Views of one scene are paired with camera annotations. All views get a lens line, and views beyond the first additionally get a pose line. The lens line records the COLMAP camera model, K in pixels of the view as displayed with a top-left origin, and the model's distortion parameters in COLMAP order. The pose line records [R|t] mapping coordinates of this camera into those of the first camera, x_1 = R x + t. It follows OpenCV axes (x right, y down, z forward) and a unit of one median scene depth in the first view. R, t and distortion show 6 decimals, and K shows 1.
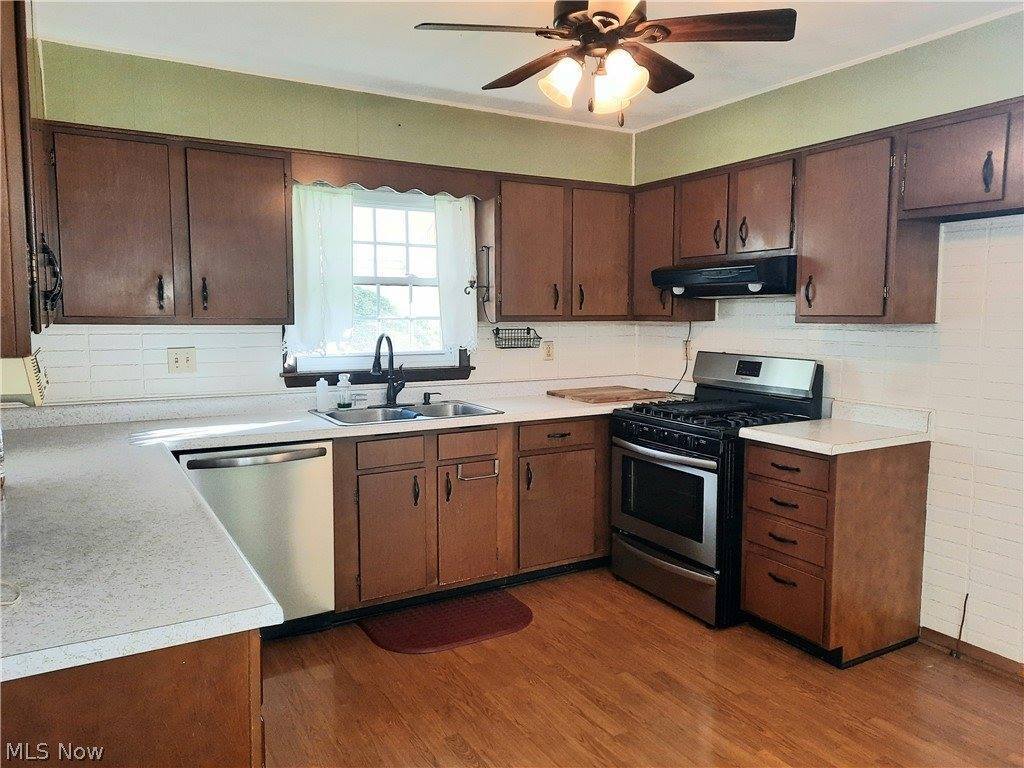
lens RADIAL K [[741.4, 0, 512.7], [0, 741.4, 381.1], [0, 0, 1]] dist [0.103158, -0.099926]
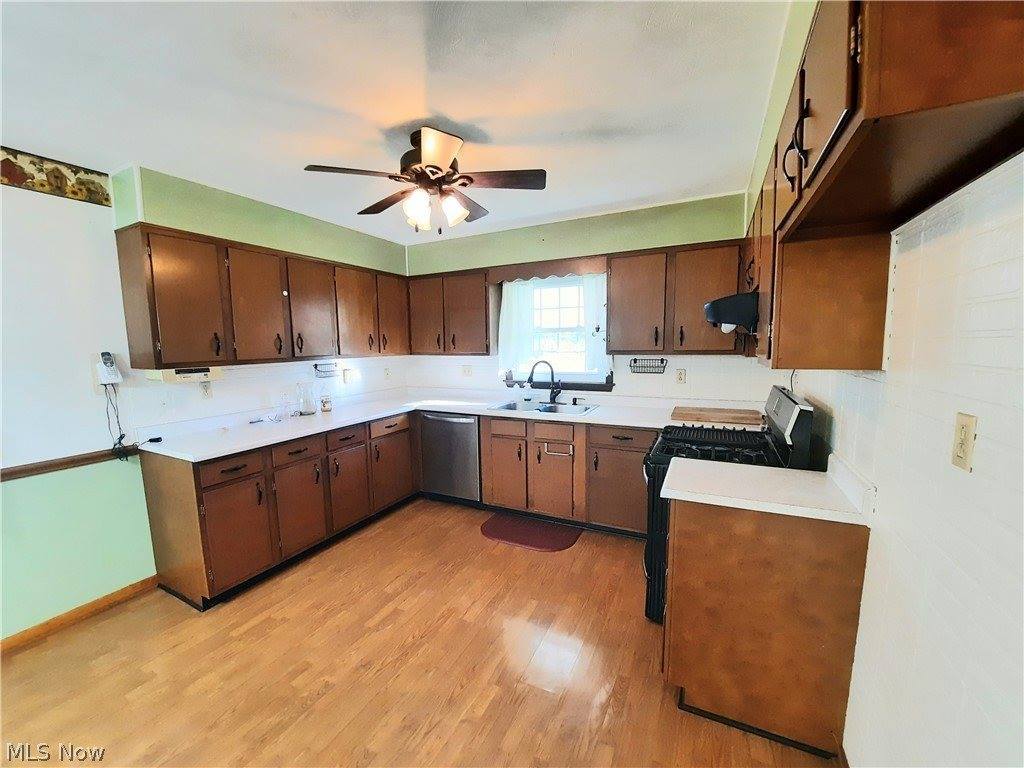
lens RADIAL K [[409.6, 0, 504.0], [0, 409.6, 388.6], [0, 0, 1]] dist [-0.020306, 0.000123]
pose [[0.527758, 0.083234, -0.845307, 0.579296], [-0.062702, 0.996290, 0.058953, -0.049158], [0.847077, 0.021890, 0.531019, 0.407027]]
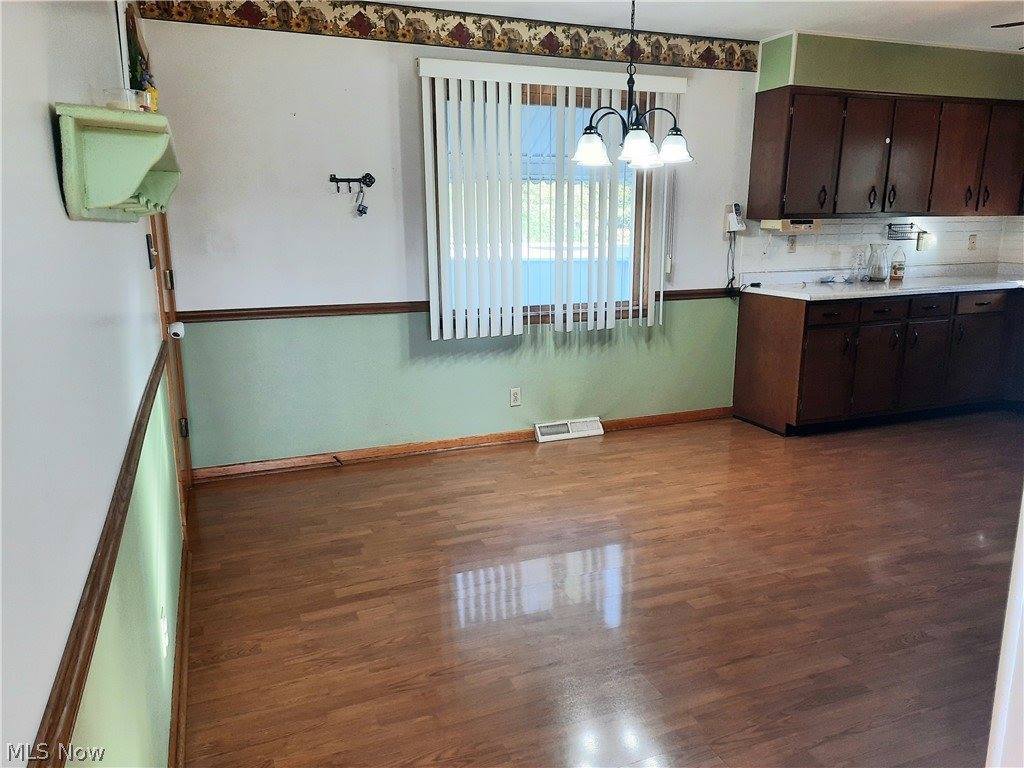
lens RADIAL K [[741.4, 0, 512.7], [0, 741.4, 381.1], [0, 0, 1]] dist [0.103158, -0.099926]
pose [[-0.154056, 0.205324, -0.966493, 1.132451], [-0.092538, 0.970873, 0.221004, 0.013906], [0.983719, 0.123484, -0.130568, 0.059519]]
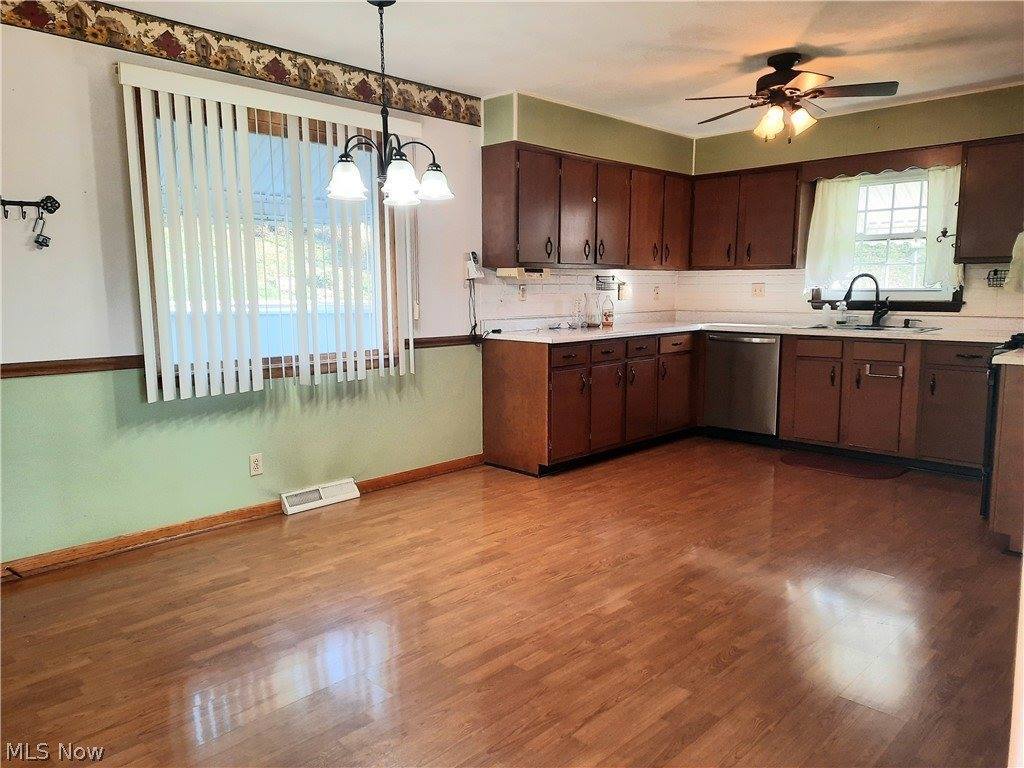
lens RADIAL K [[741.4, 0, 512.7], [0, 741.4, 381.1], [0, 0, 1]] dist [0.103158, -0.099926]
pose [[0.257013, 0.118759, -0.959083, 1.049456], [-0.088357, 0.991152, 0.099052, 0.054906], [0.962360, 0.059284, 0.265232, -0.029894]]
